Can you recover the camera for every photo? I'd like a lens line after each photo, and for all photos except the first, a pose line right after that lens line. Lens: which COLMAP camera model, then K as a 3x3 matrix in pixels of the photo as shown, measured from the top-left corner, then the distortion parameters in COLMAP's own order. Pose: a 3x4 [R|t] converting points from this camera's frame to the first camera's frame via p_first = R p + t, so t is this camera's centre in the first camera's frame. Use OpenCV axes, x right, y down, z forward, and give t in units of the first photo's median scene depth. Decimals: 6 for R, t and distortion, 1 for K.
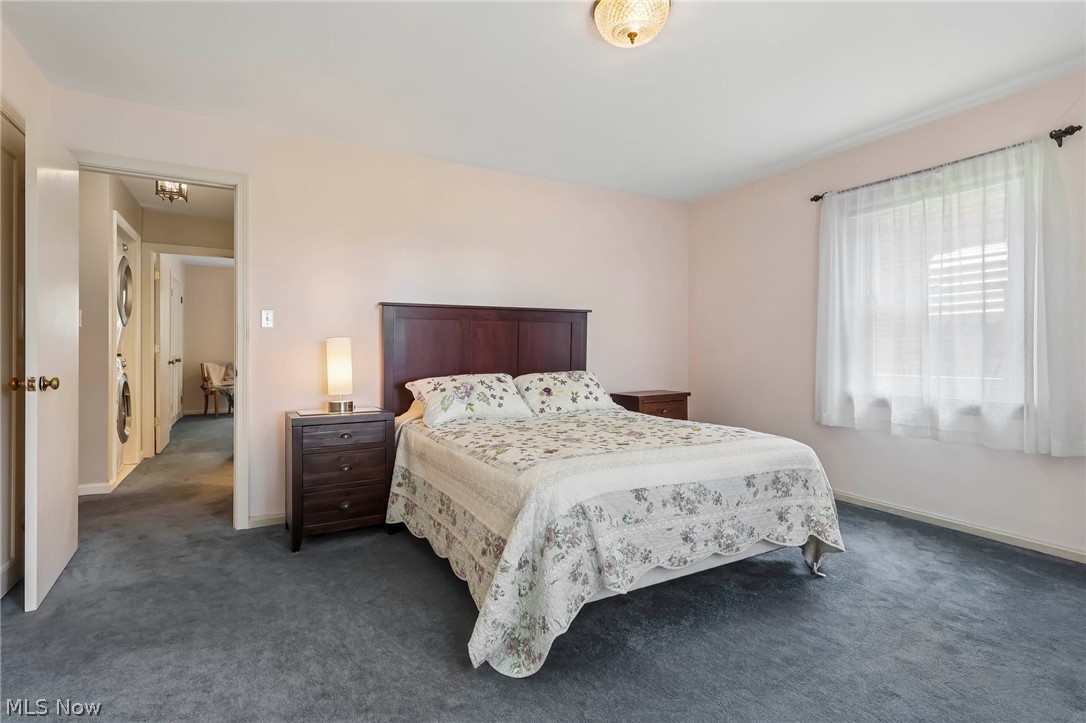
lens RADIAL K [[524.7, 0, 539.3], [0, 524.7, 353.9], [0, 0, 1]] dist [-0.003313, 0.000048]
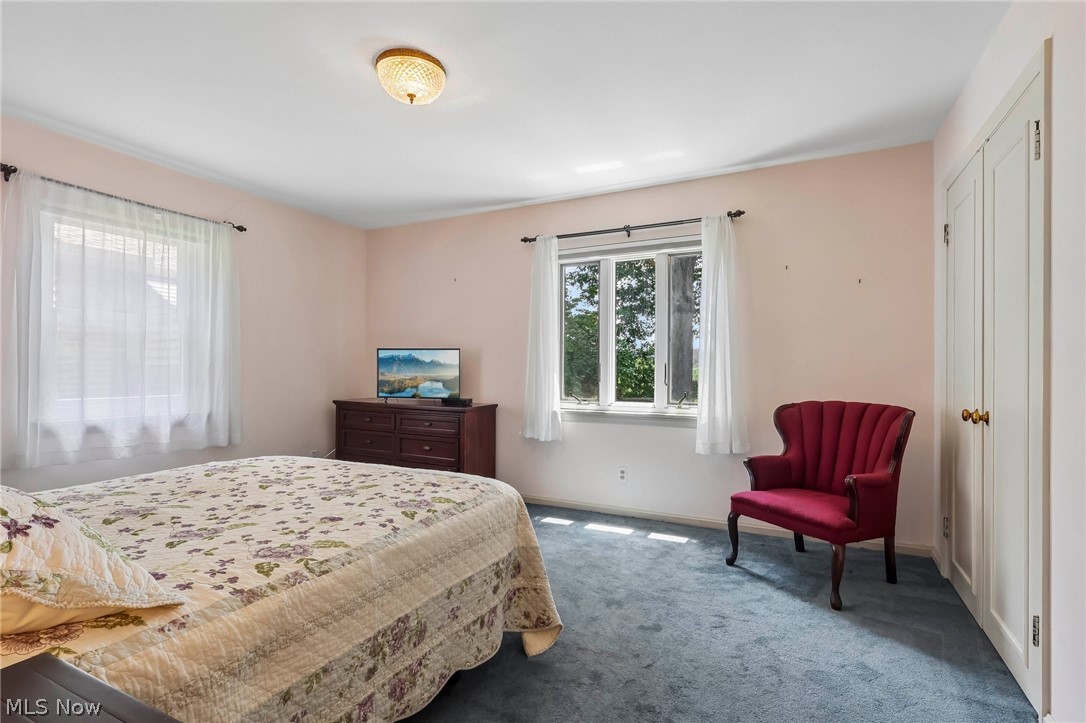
lens RADIAL K [[524.7, 0, 539.3], [0, 524.7, 353.9], [0, 0, 1]] dist [-0.003313, 0.000048]
pose [[-0.552750, 0.022461, 0.833044, -0.577422], [-0.002263, 0.999593, -0.028453, -0.017139], [-0.833344, -0.017613, -0.552474, 0.889453]]
